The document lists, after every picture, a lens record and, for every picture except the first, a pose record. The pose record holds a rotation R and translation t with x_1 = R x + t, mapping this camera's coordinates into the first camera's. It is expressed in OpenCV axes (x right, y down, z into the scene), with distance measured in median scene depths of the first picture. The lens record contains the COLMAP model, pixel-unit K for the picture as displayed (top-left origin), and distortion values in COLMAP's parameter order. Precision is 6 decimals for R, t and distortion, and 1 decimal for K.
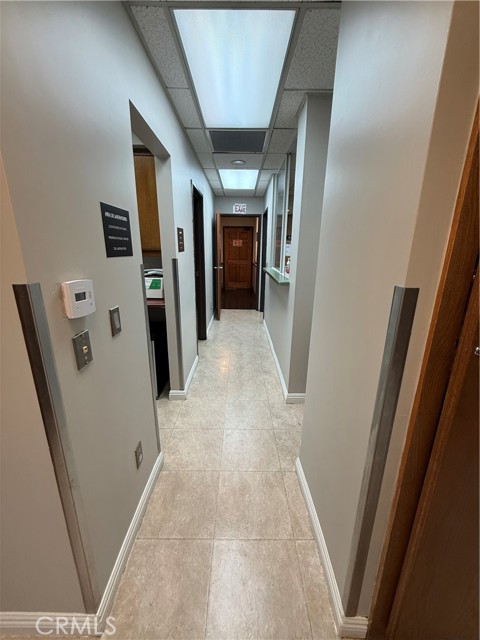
lens RADIAL K [[256.4, 0, 240.0], [0, 256.4, 320.0], [0, 0, 1]] dist [-0.002591, -0.000515]
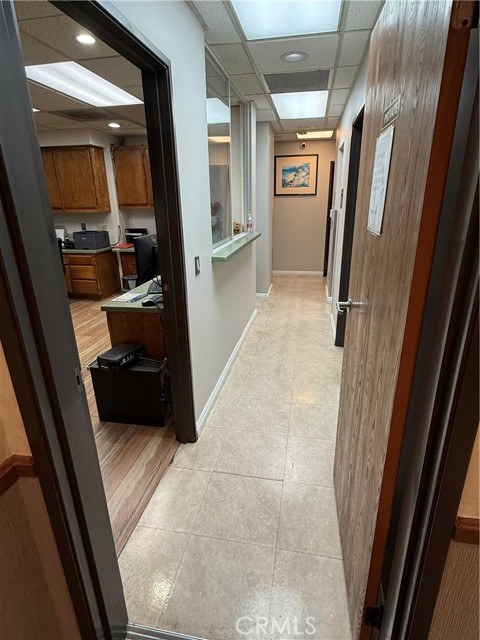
lens RADIAL K [[350.3, 0, 240.0], [0, 350.3, 320.0], [0, 0, 1]] dist [-0.000039, 0.000009]
pose [[-0.981998, -0.052430, 0.181467, -0.065608], [0.061099, 0.820890, 0.567808, -0.595135], [-0.178734, 0.568674, -0.802909, 2.005573]]
